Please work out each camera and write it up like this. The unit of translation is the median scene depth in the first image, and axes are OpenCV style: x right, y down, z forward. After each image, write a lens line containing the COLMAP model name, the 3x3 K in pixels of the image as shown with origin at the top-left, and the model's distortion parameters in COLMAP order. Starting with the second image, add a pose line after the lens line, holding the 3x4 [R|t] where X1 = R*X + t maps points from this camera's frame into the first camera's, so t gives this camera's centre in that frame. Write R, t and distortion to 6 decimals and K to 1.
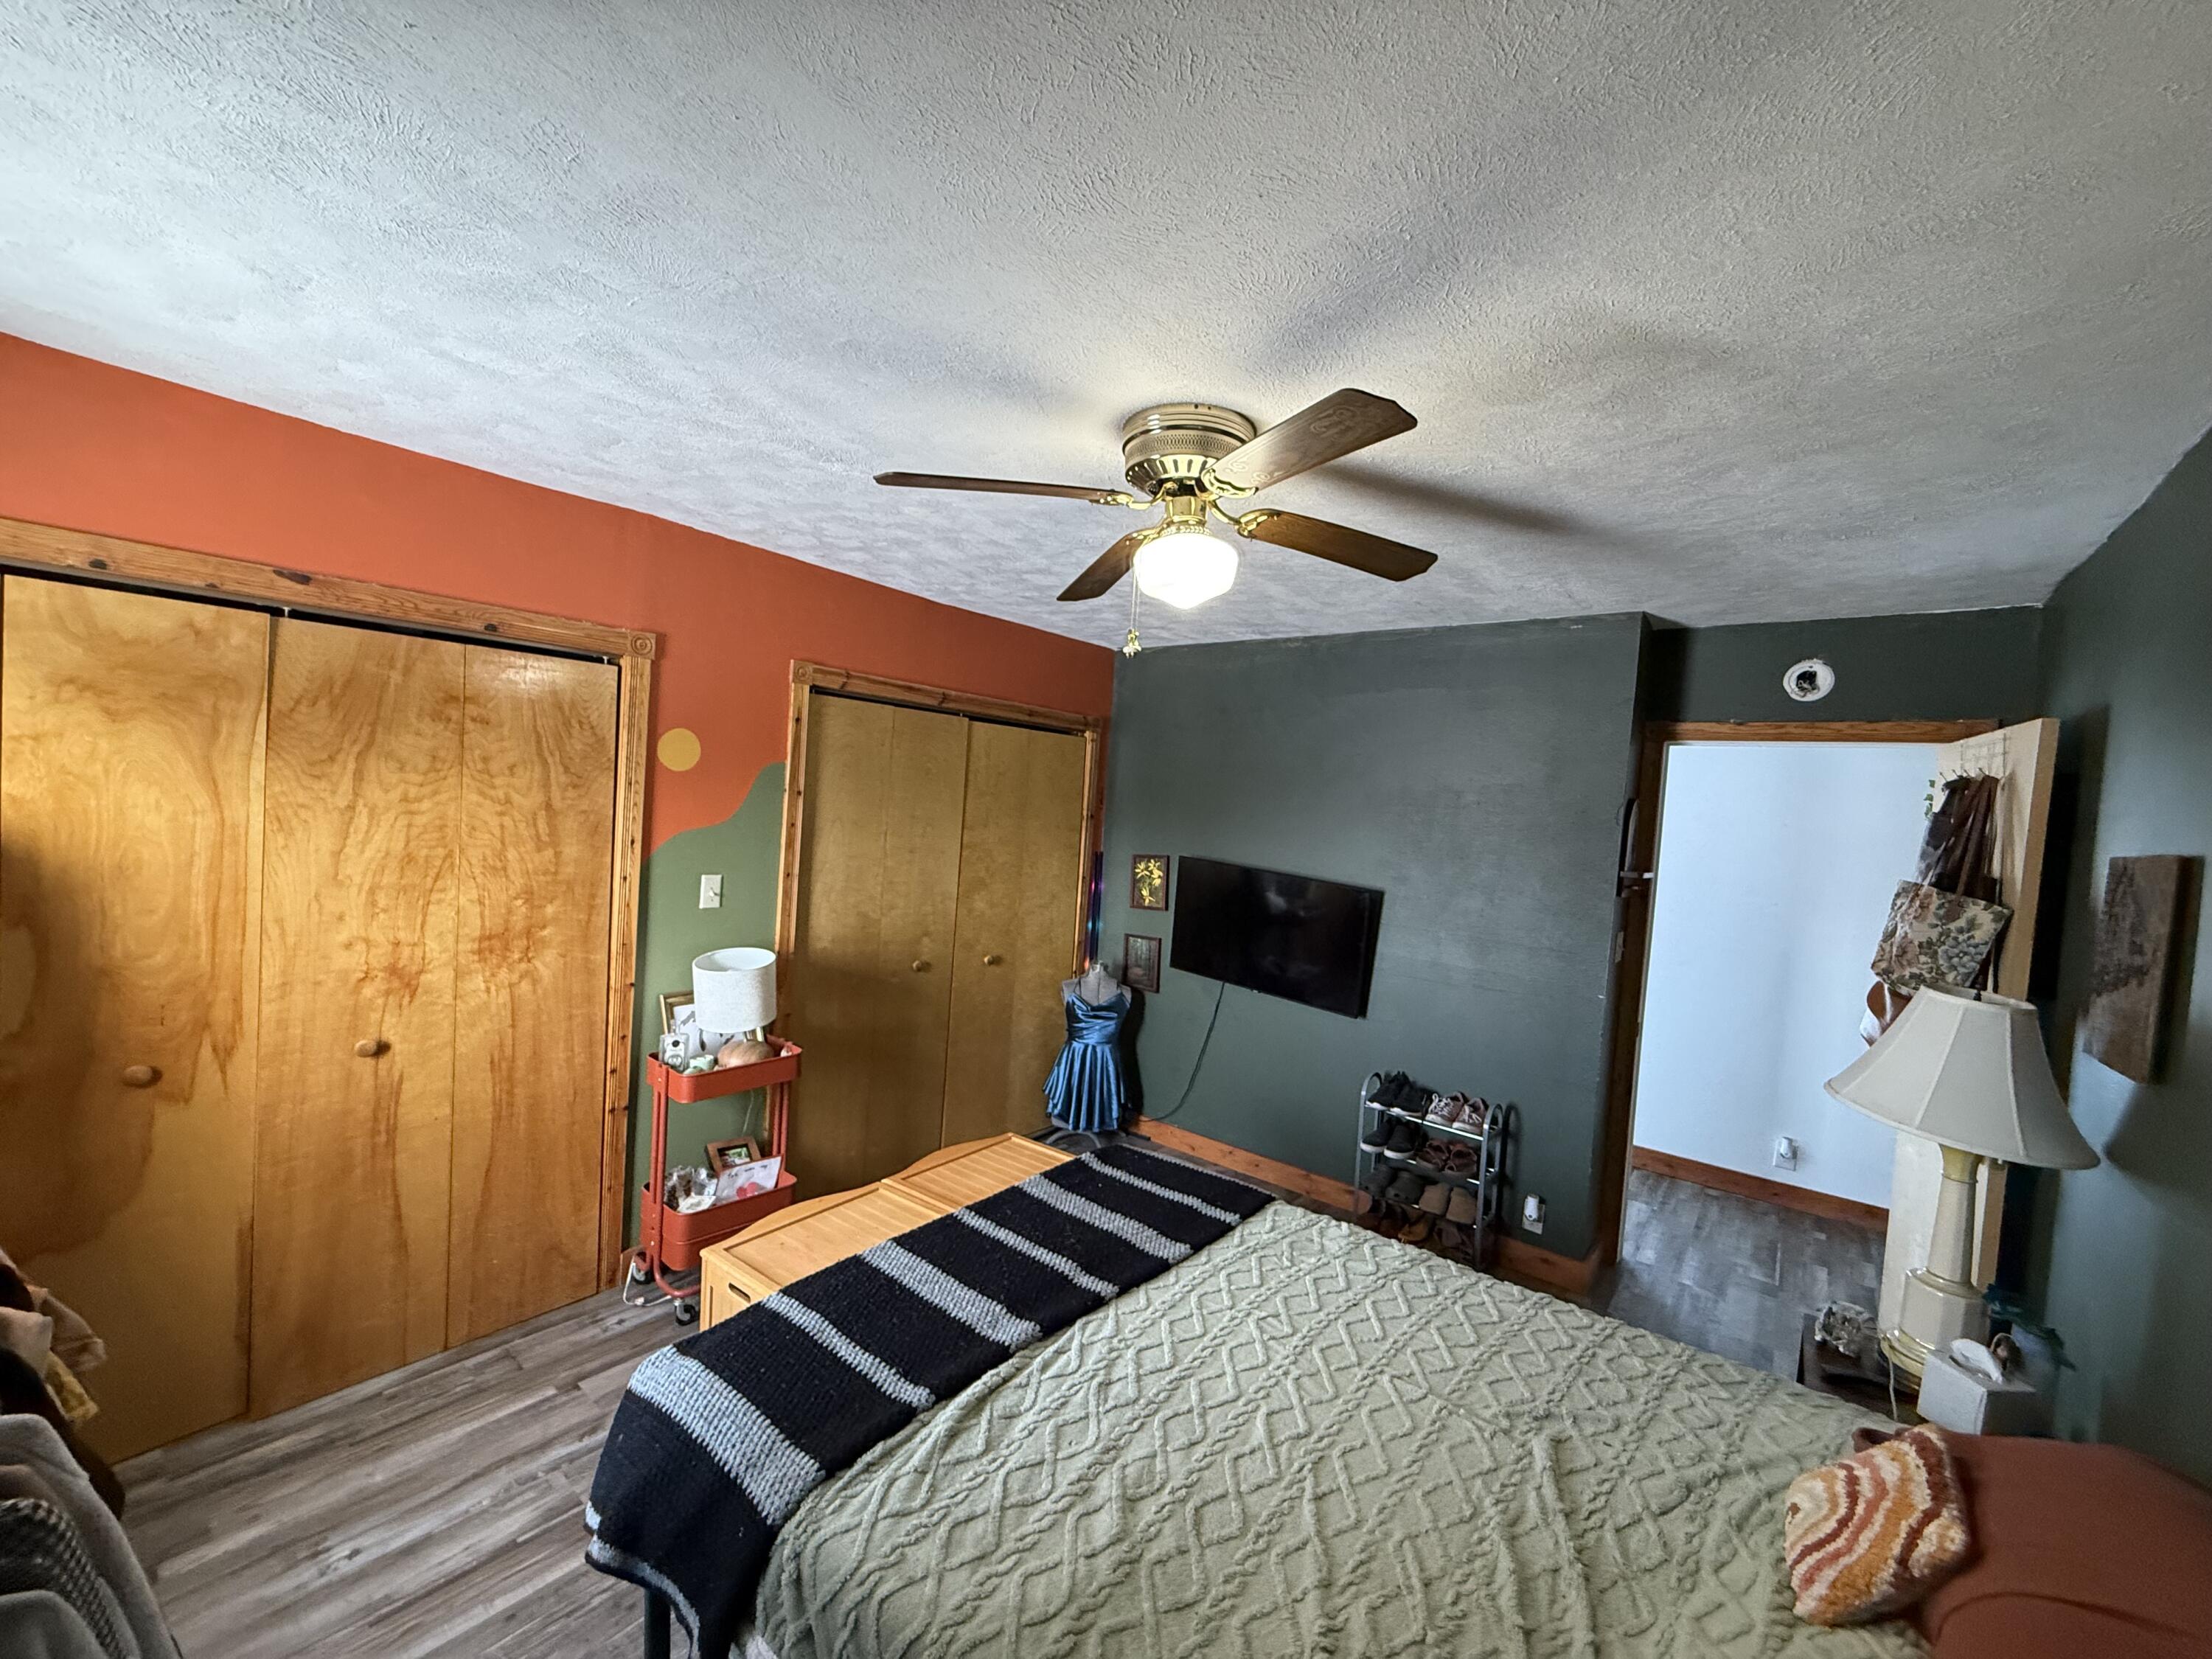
lens RADIAL K [[876.5, 0, 1096.8], [0, 876.5, 831.7], [0, 0, 1]] dist [0.000627, -0.000257]
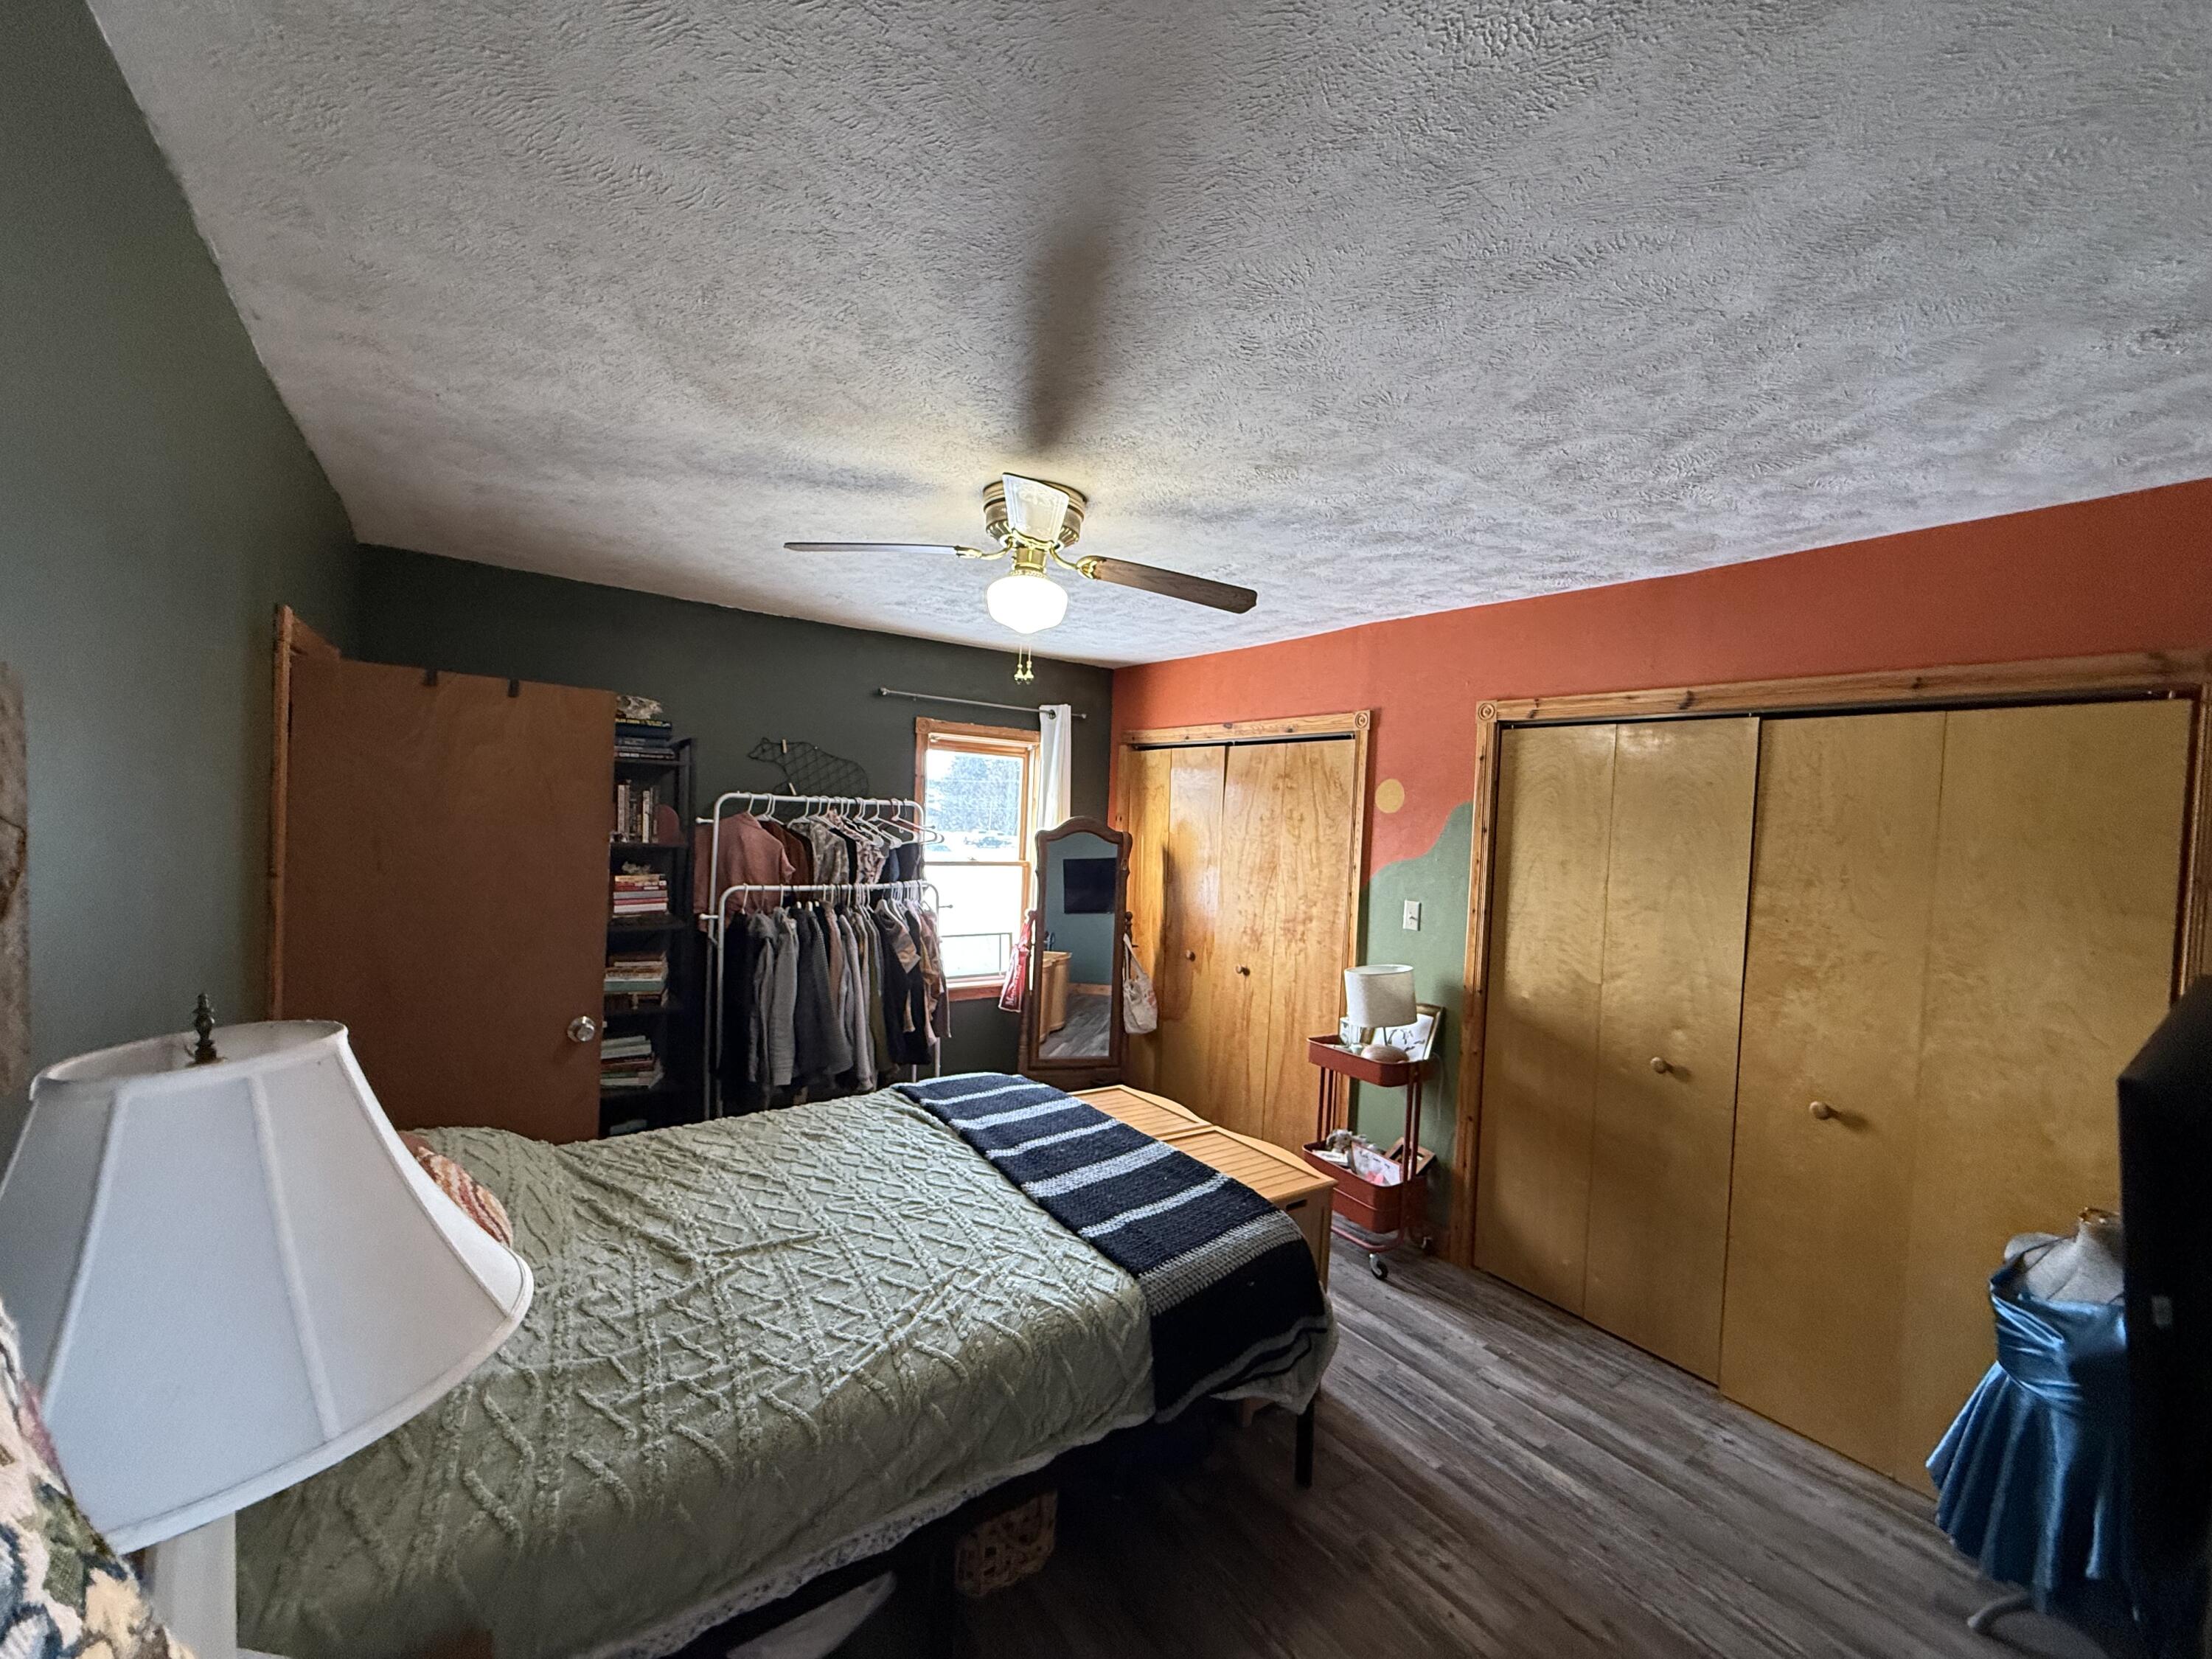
lens RADIAL K [[876.5, 0, 1101.7], [0, 876.5, 832.3], [0, 0, 1]] dist [0.000627, -0.000257]
pose [[-0.249457, -0.046500, -0.967269, 0.913885], [-0.092177, 0.995451, -0.024083, 0.027669], [0.963989, 0.083152, -0.252609, 1.023246]]
